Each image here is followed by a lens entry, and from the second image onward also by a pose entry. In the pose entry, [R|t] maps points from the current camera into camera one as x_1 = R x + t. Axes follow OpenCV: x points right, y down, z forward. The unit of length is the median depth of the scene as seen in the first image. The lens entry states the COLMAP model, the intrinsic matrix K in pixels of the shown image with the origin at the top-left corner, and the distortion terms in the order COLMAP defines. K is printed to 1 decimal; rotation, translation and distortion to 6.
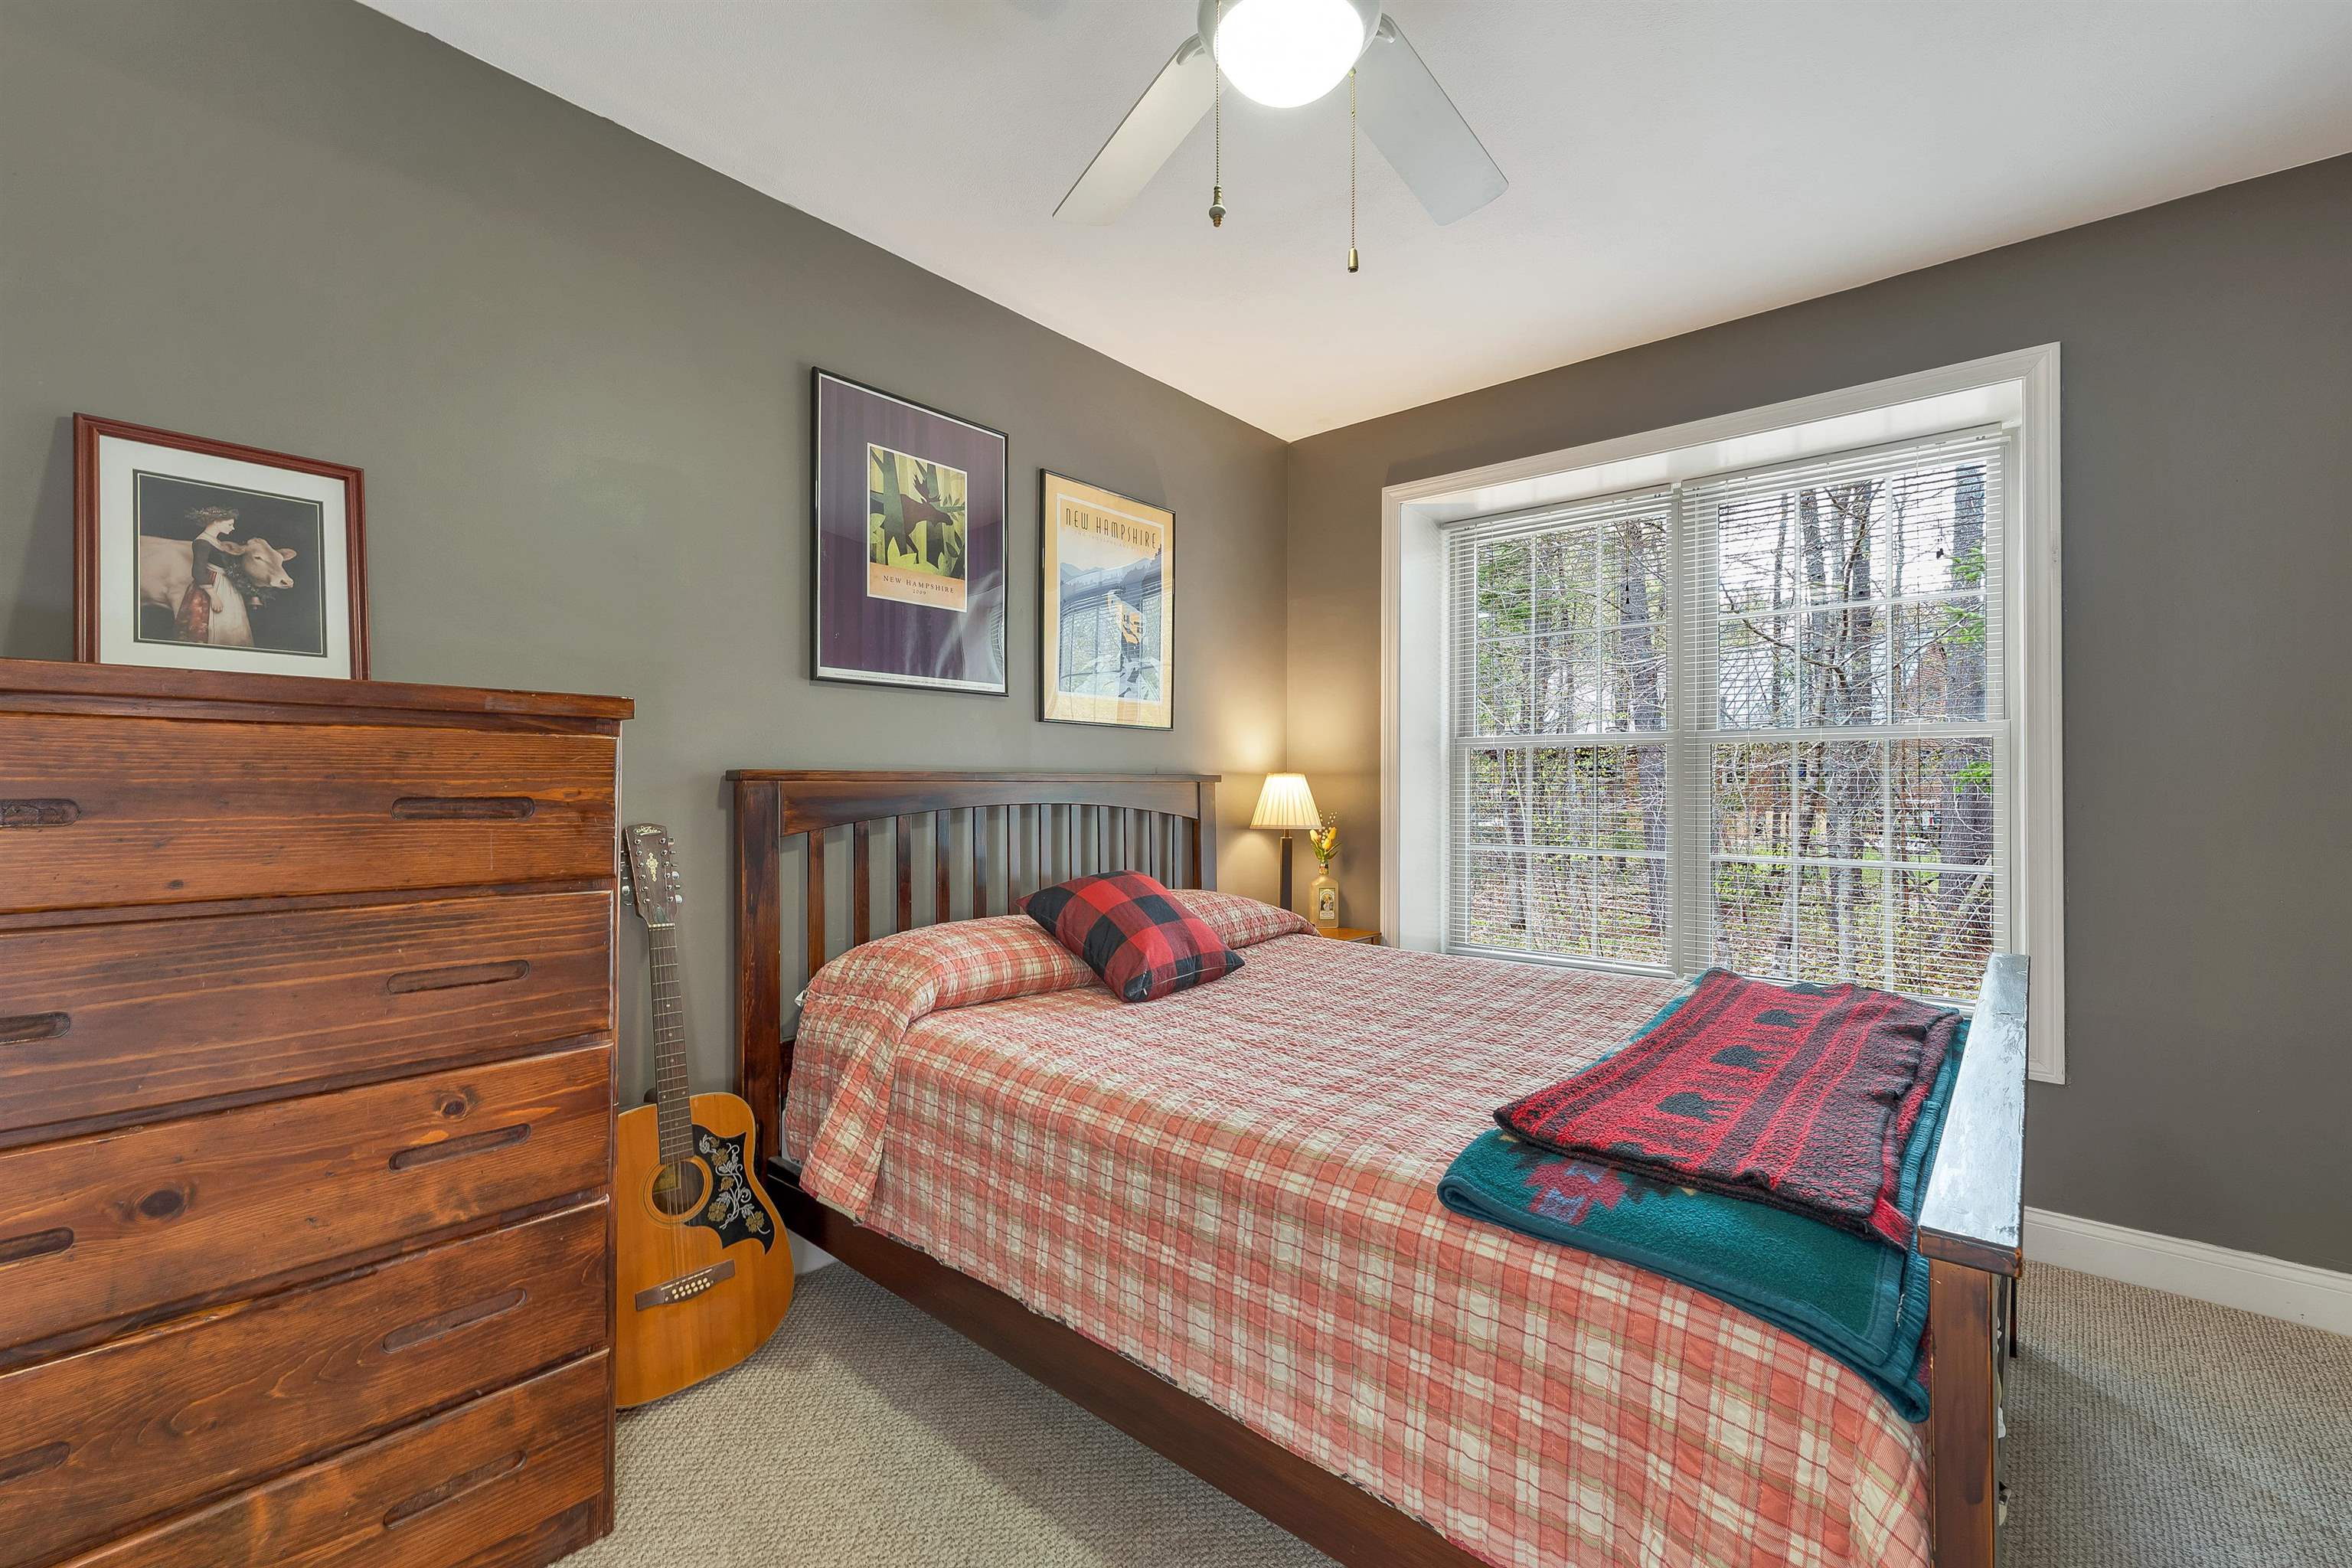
lens RADIAL K [[984.5, 0, 1176.7], [0, 984.5, 775.7], [0, 0, 1]] dist [0.000538, 0.000330]
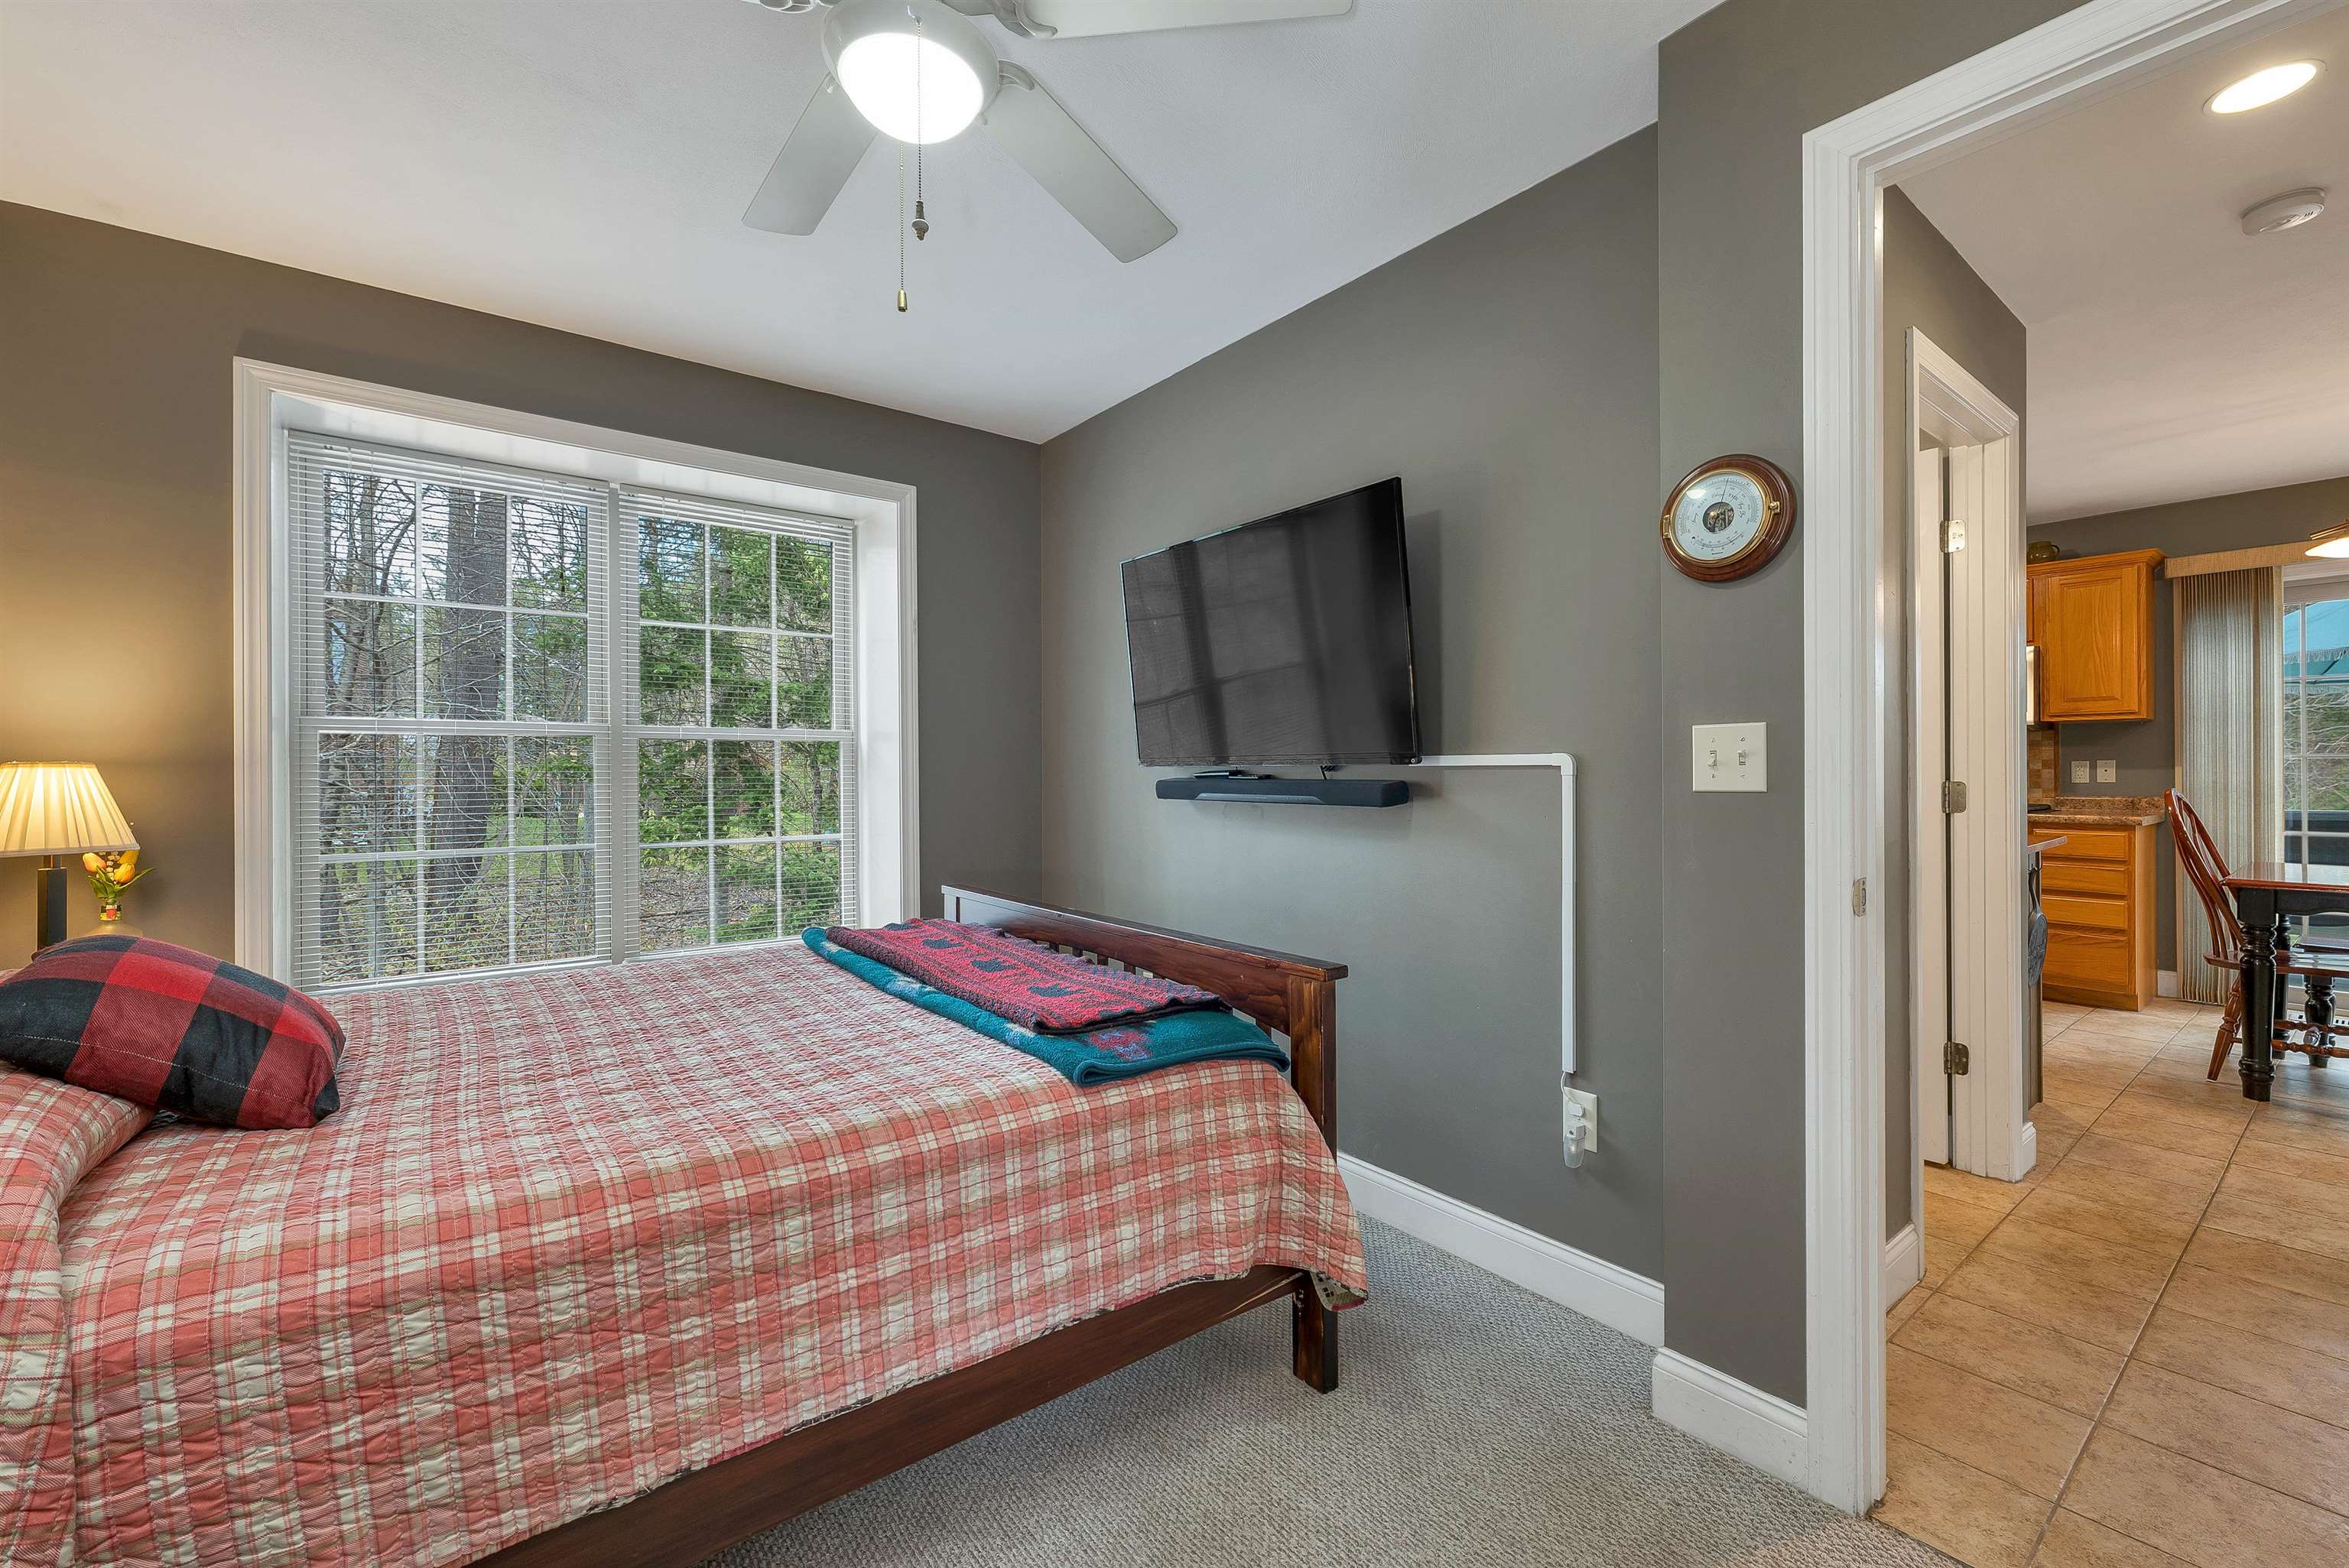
lens RADIAL K [[983.1, 0, 1173.8], [0, 983.1, 767.5], [0, 0, 1]] dist [0.000538, 0.000330]
pose [[0.190315, 0.003364, 0.981717, -0.795219], [-0.004355, 0.999987, -0.002583, -0.002243], [-0.981713, -0.003784, 0.190327, 0.467336]]
